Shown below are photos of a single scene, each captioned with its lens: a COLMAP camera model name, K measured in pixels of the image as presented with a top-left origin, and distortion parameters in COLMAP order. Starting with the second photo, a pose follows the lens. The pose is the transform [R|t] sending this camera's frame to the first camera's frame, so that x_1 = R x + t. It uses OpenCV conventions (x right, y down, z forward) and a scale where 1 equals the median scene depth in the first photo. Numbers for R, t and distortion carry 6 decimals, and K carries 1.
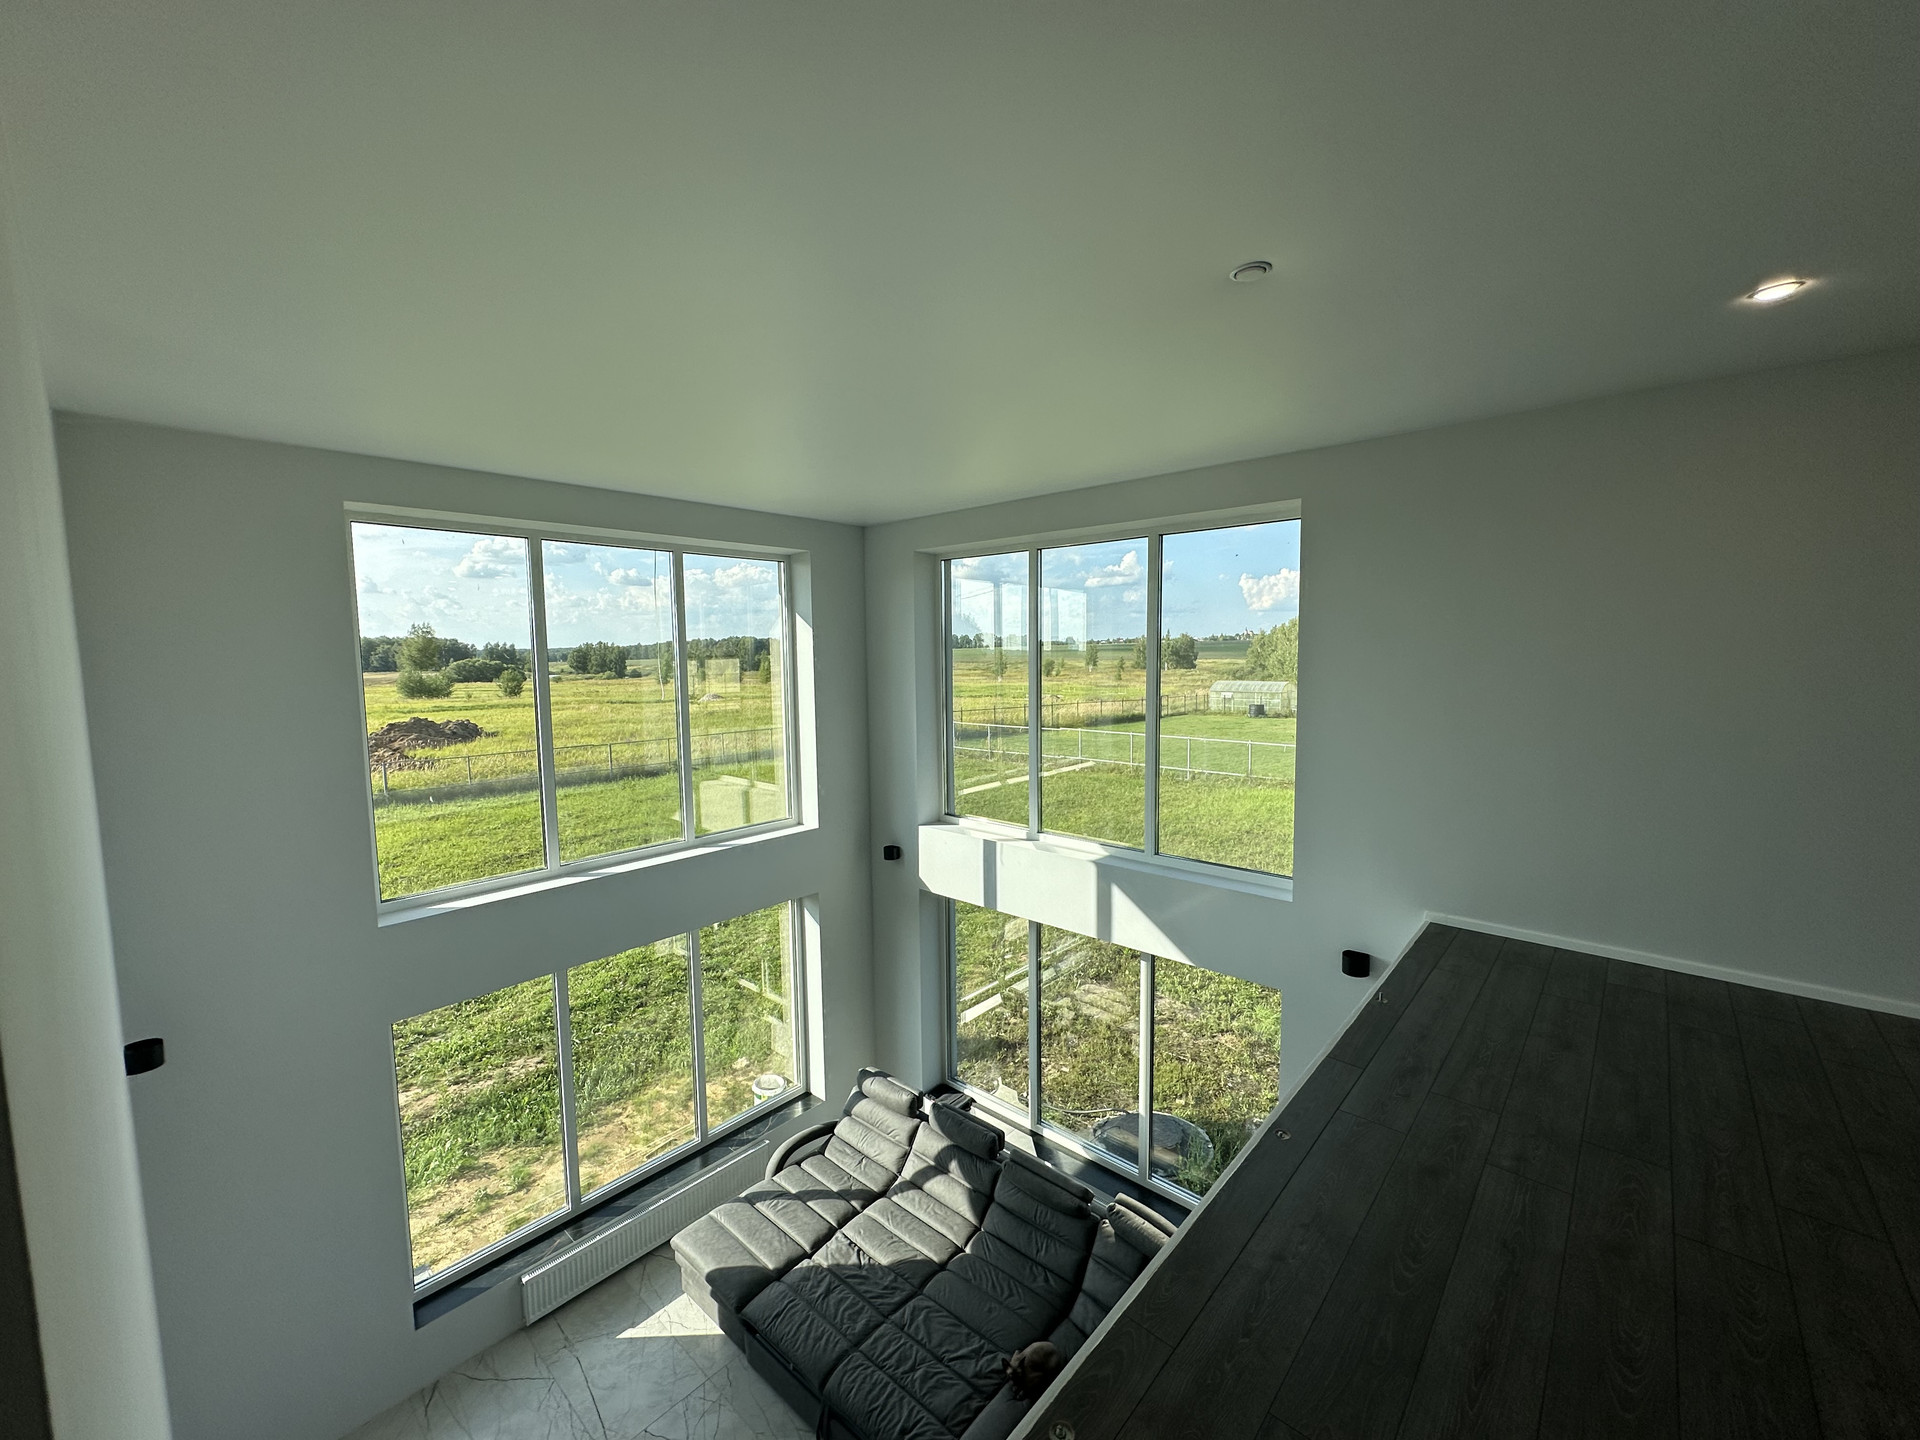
lens RADIAL K [[765.8, 0, 956.9], [0, 765.8, 718.8], [0, 0, 1]] dist [-0.003395, 0.000766]
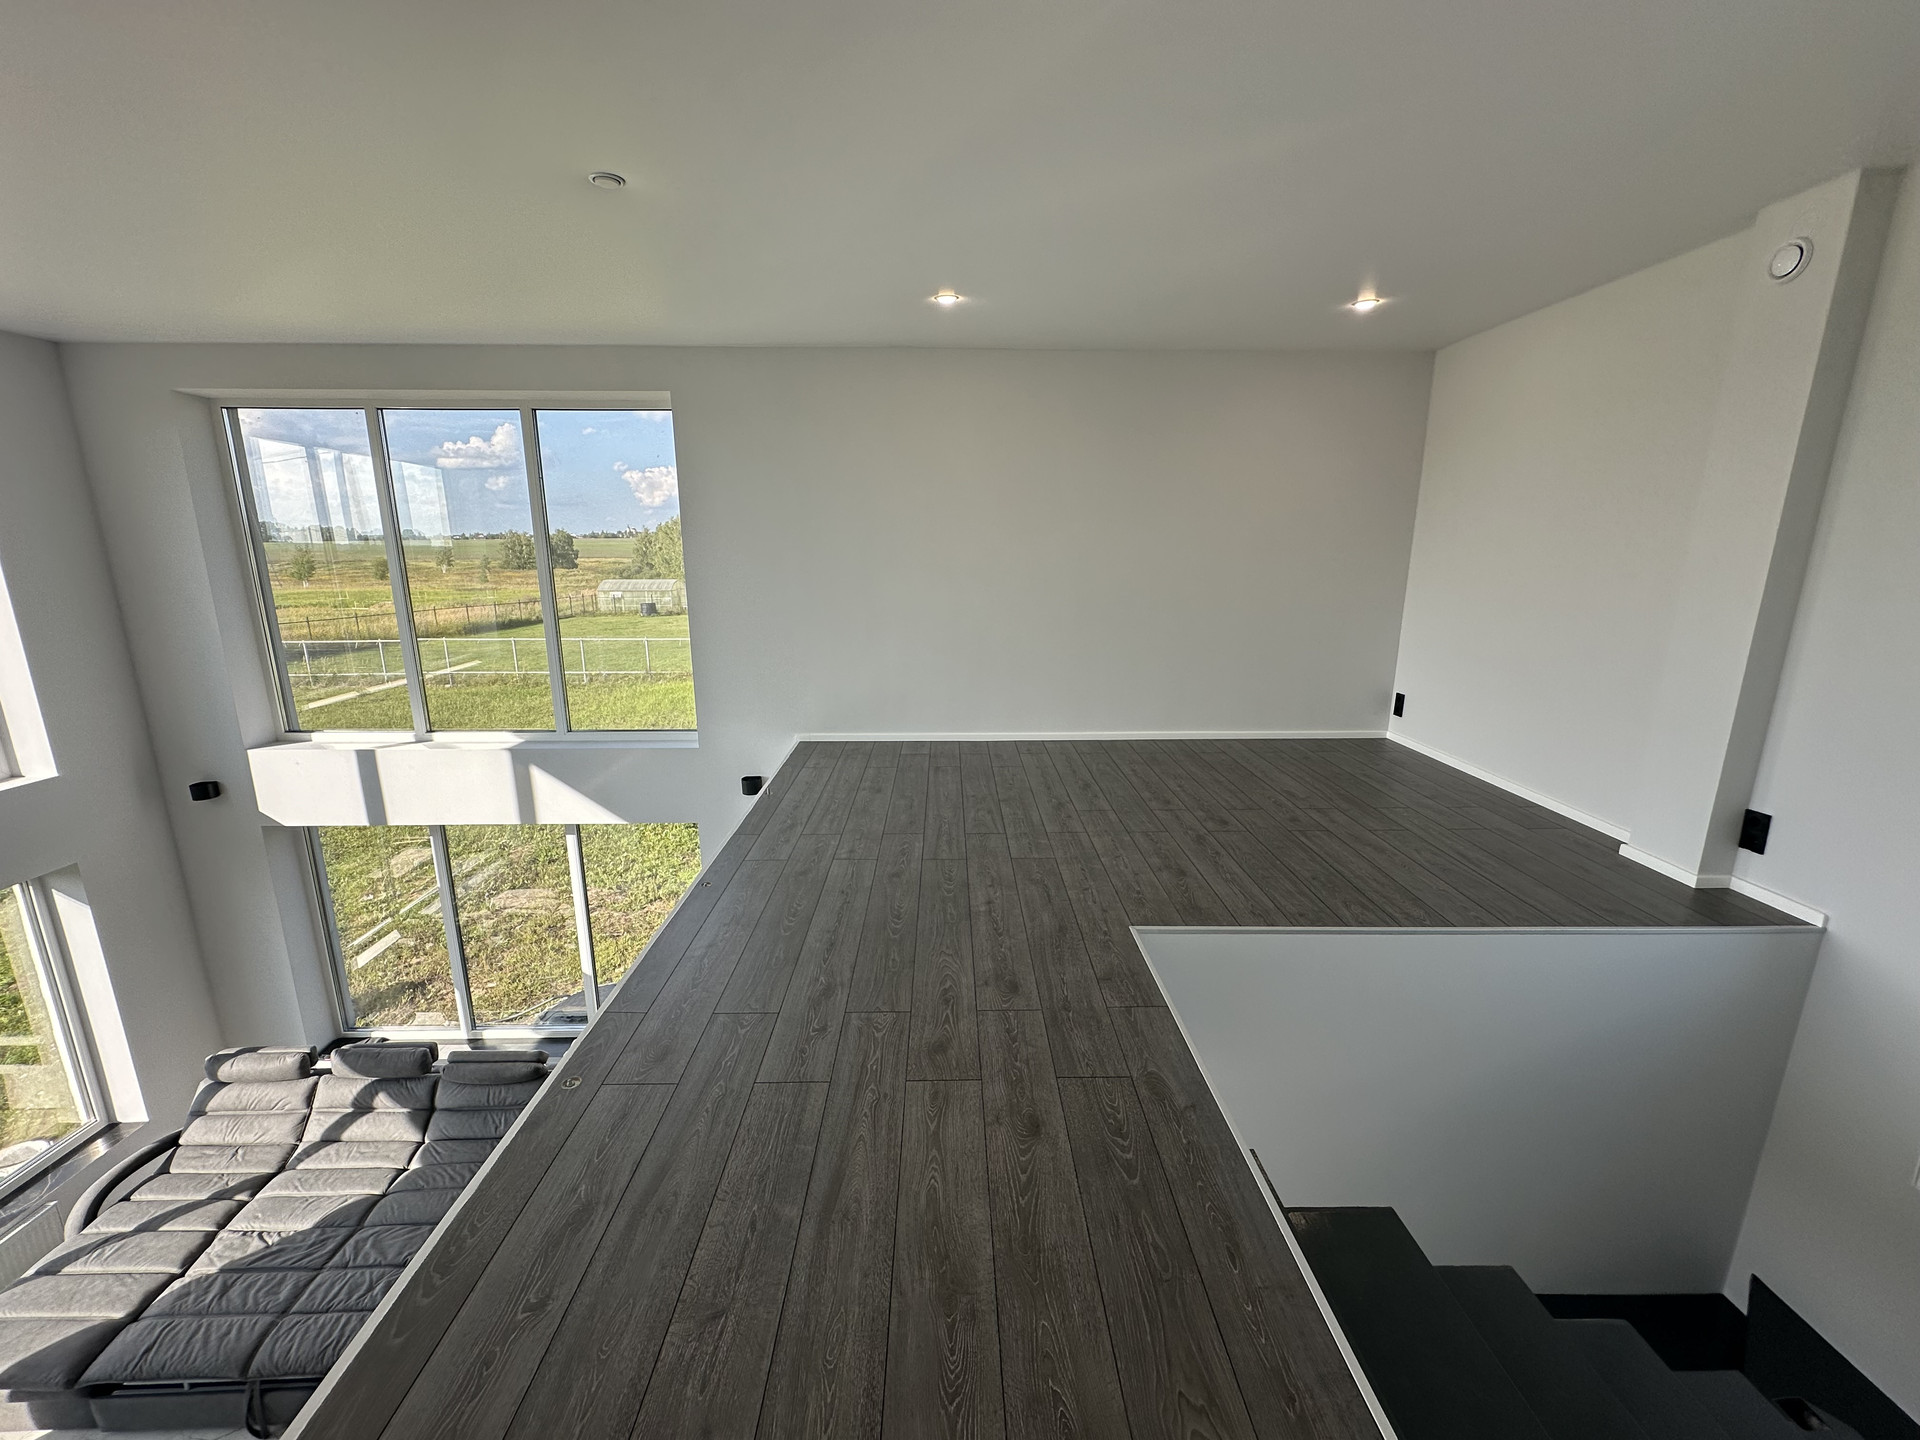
lens RADIAL K [[766.7, 0, 959.2], [0, 766.7, 717.4], [0, 0, 1]] dist [-0.002869, 0.000914]
pose [[0.727094, -0.138294, 0.672465, -0.044032], [0.052027, 0.987784, 0.146886, 0.028328], [-0.684563, -0.071814, 0.725407, -0.097520]]
